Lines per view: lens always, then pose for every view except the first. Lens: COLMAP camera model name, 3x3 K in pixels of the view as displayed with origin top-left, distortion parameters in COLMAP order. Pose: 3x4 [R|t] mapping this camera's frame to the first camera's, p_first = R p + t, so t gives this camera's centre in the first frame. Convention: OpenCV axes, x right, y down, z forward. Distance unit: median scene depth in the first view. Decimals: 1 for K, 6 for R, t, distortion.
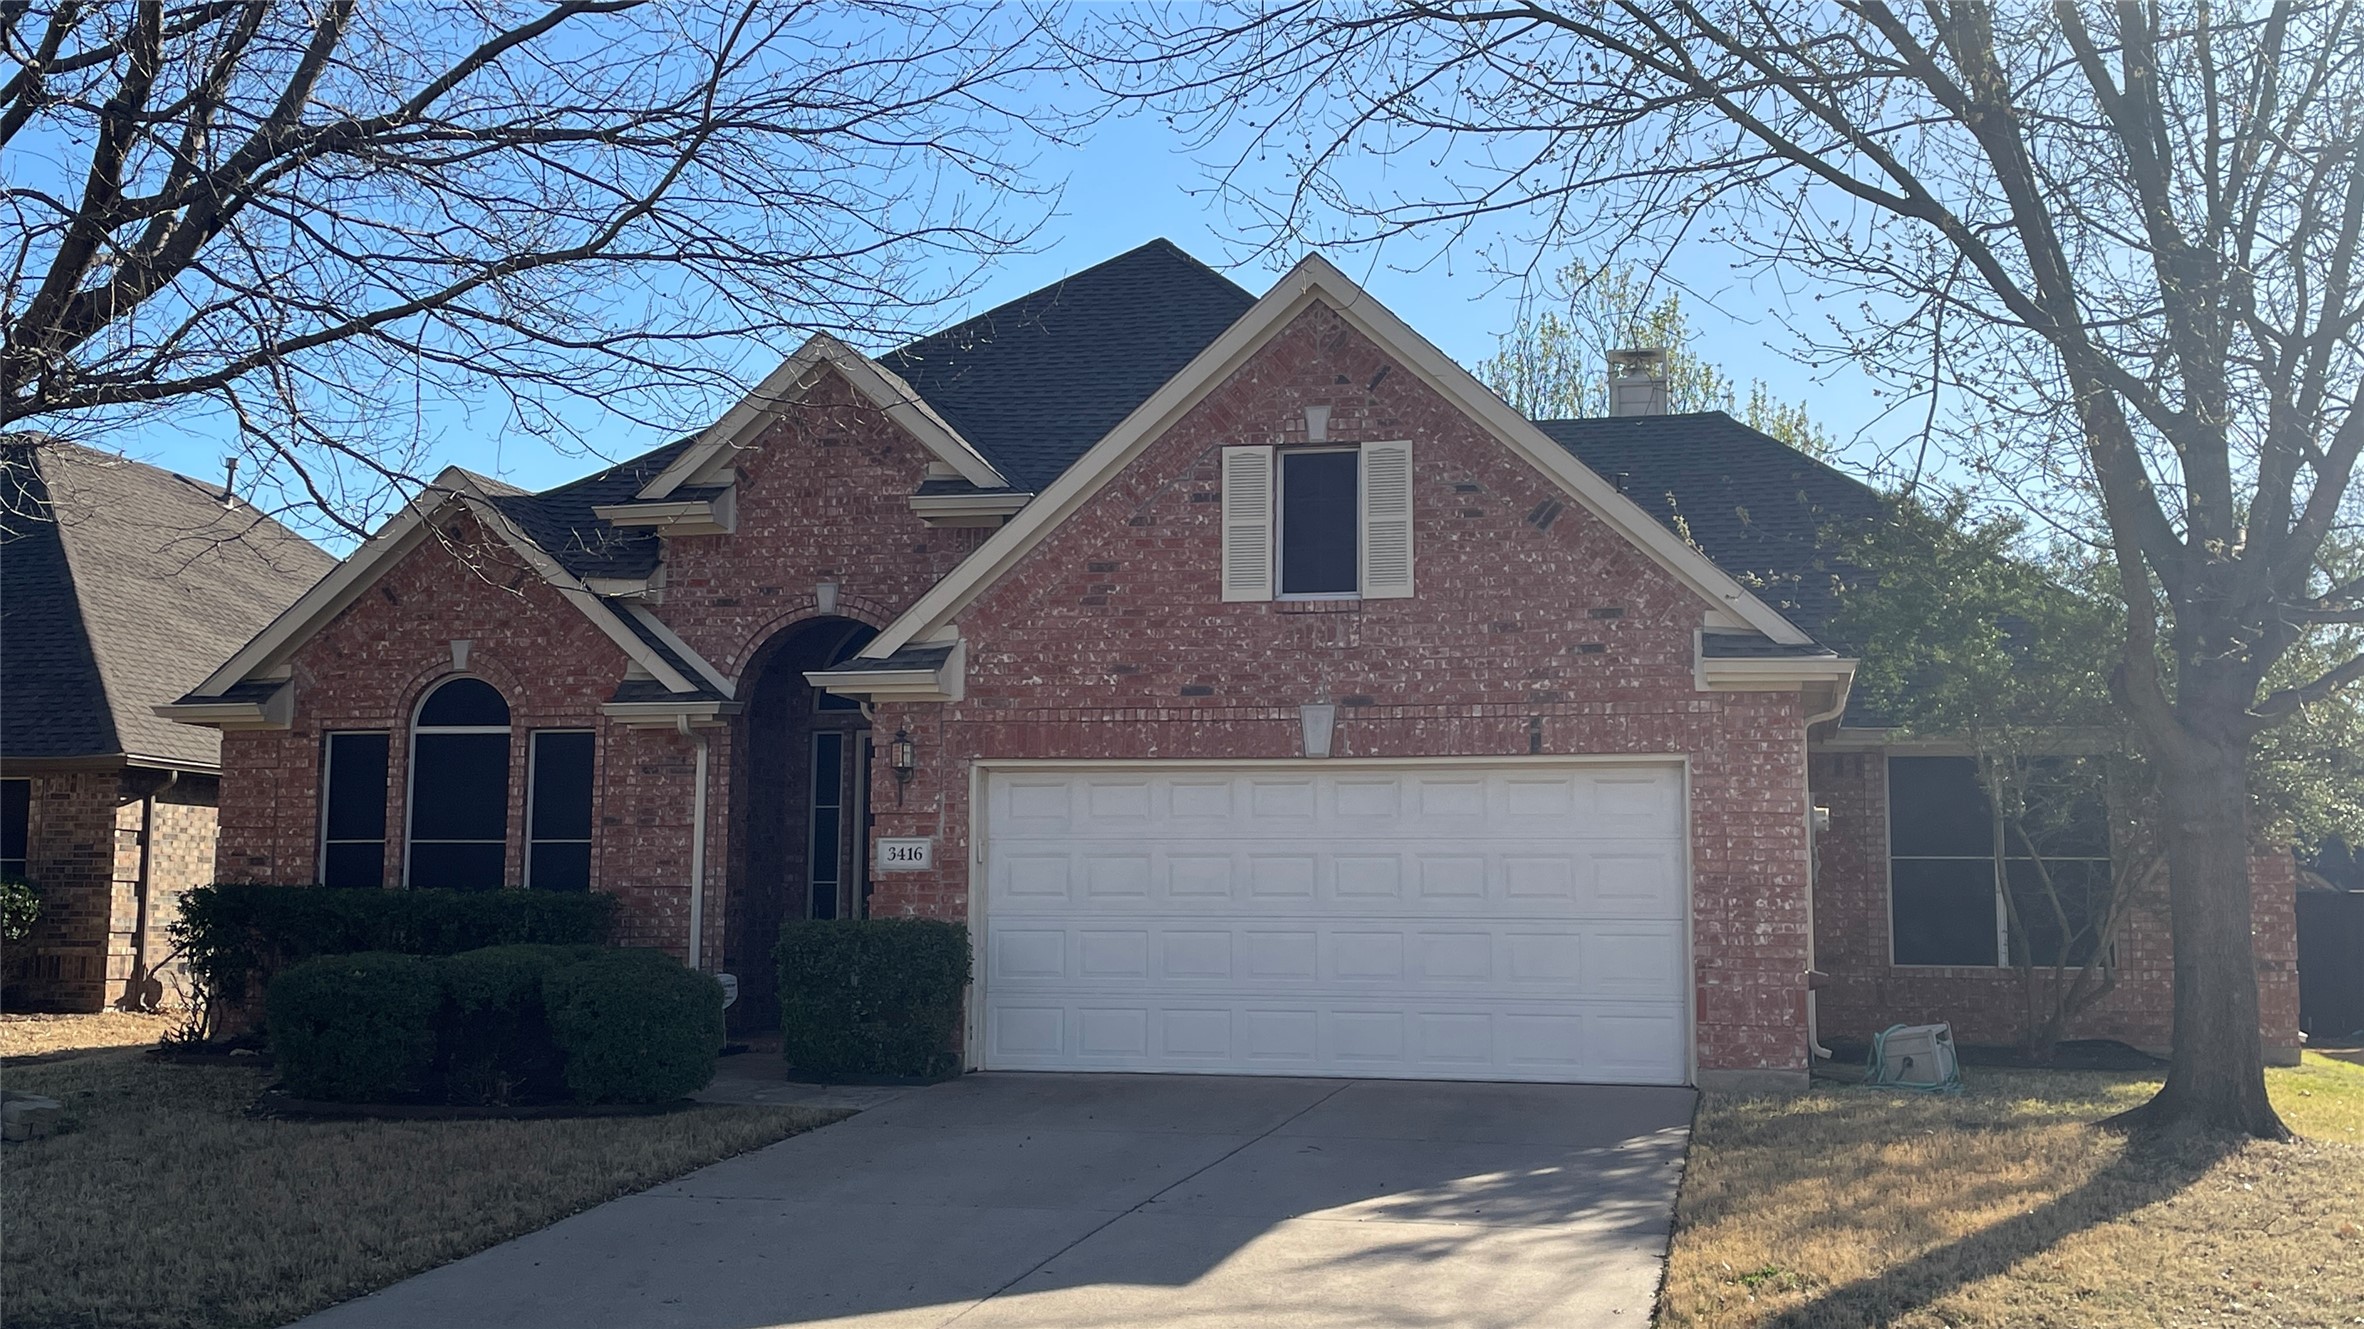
lens RADIAL K [[2538.7, 0, 1182.5], [0, 2538.7, 661.4], [0, 0, 1]] dist [0.018930, 0.000000]
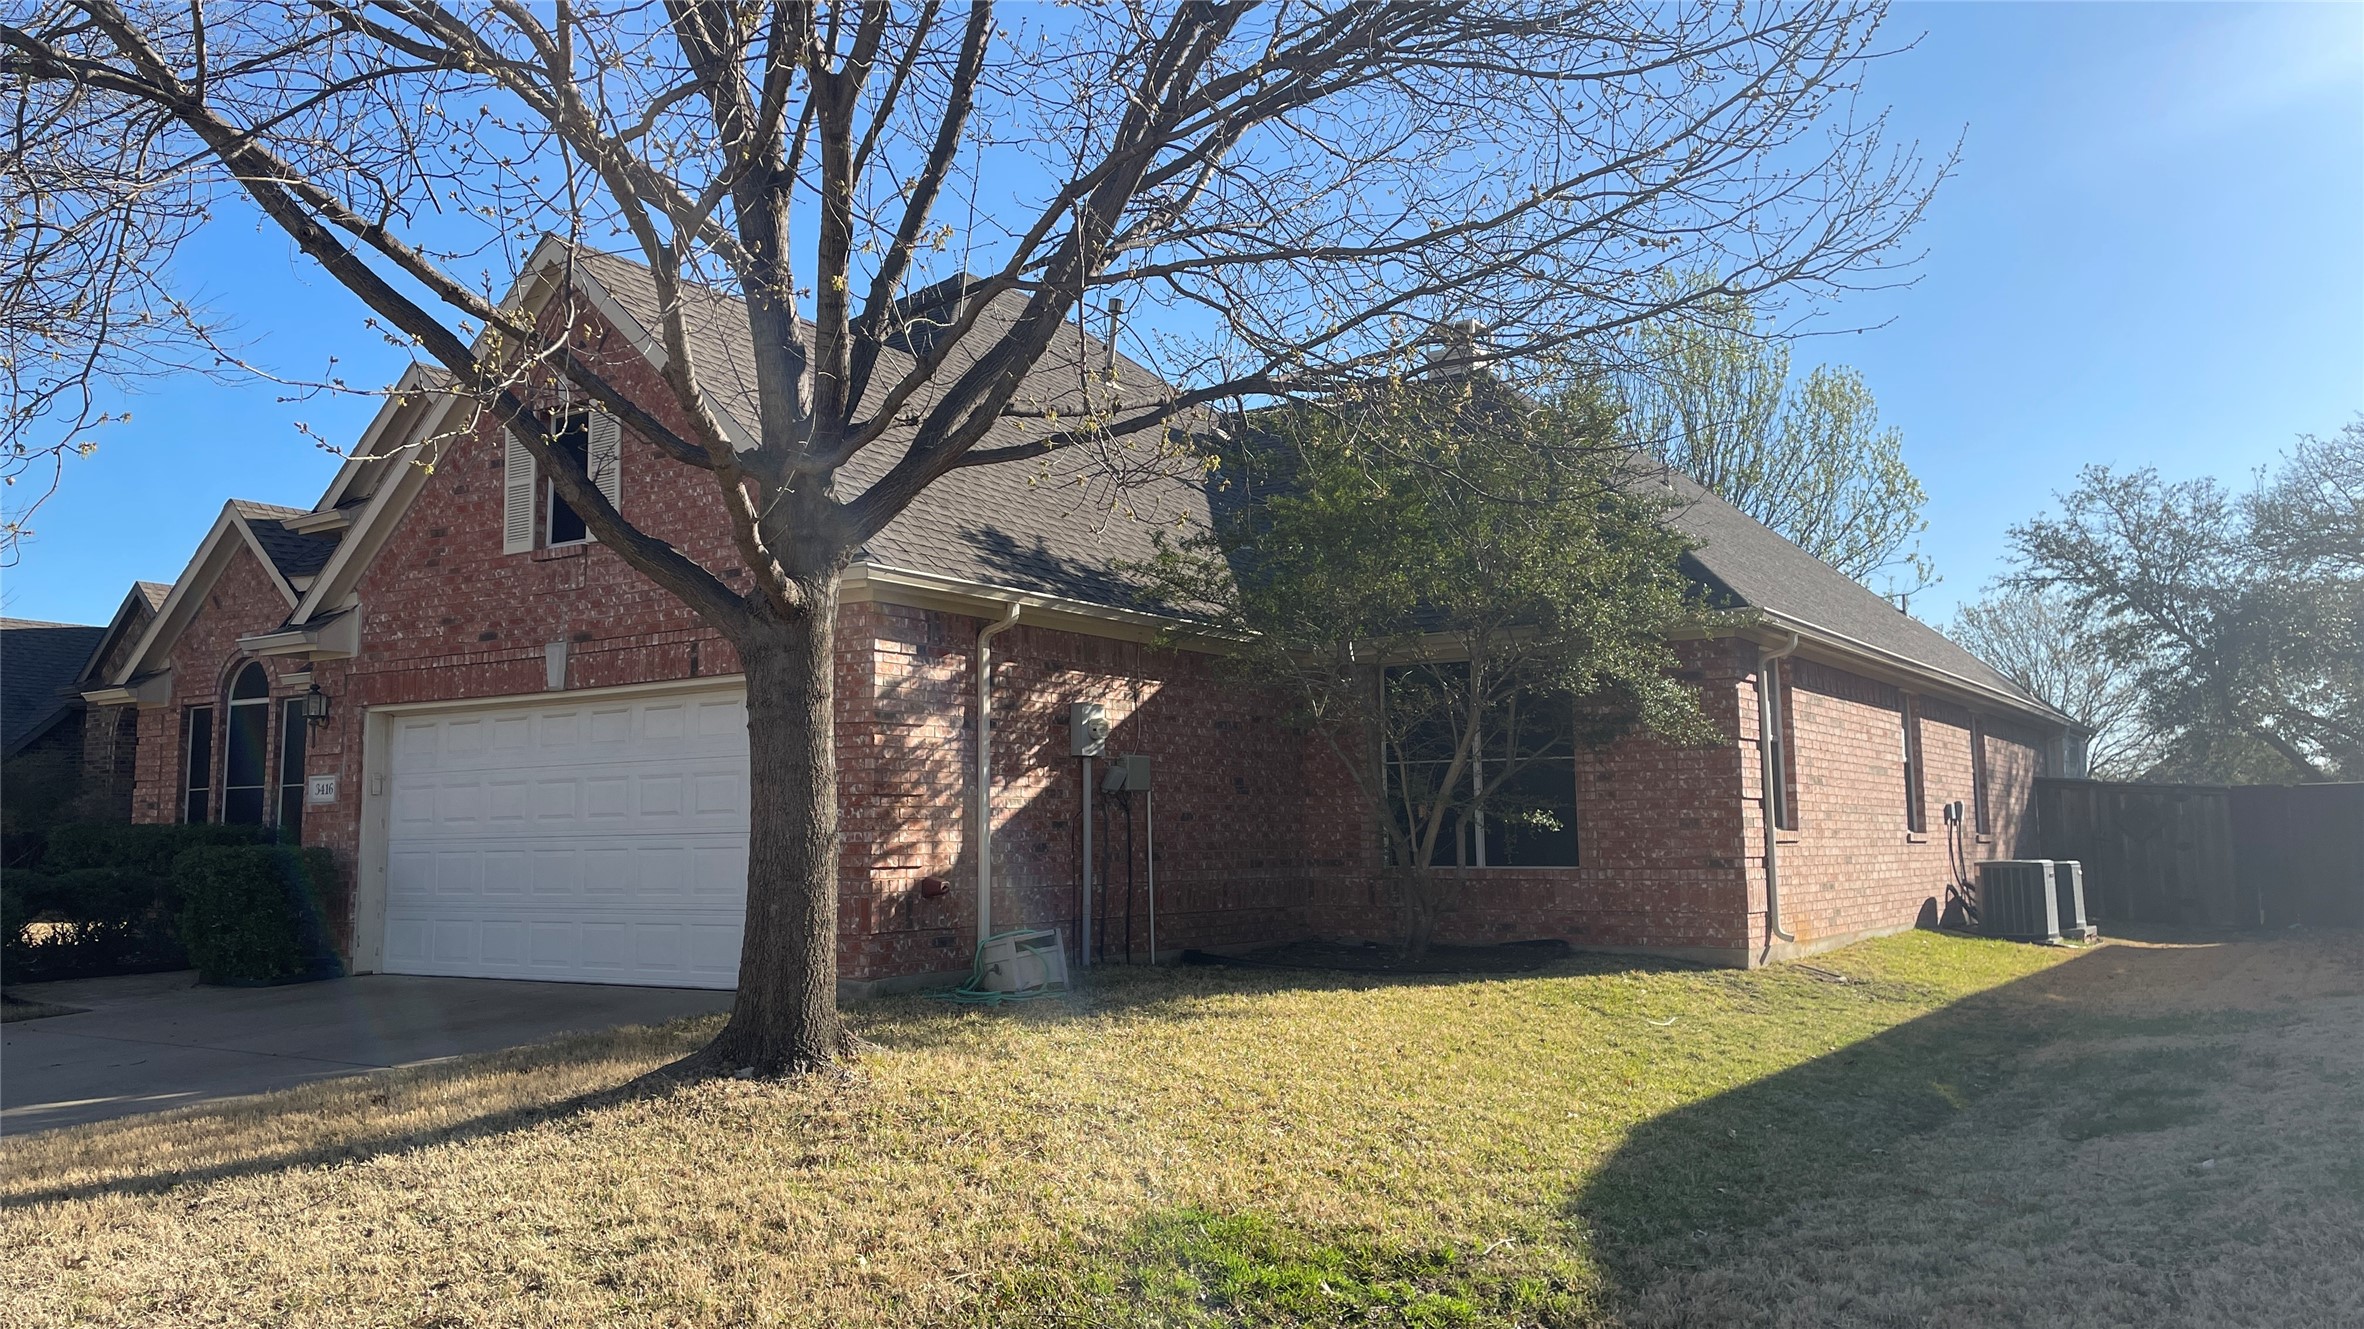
lens RADIAL K [[1771.6, 0, 1181.6], [0, 1771.6, 663.0], [0, 0, 1]] dist [0.014273, -0.000248]
pose [[0.943262, -0.051335, -0.328058, 0.542528], [0.053524, 0.998564, -0.002362, 0.041004], [0.327708, -0.015330, 0.944655, 0.355100]]
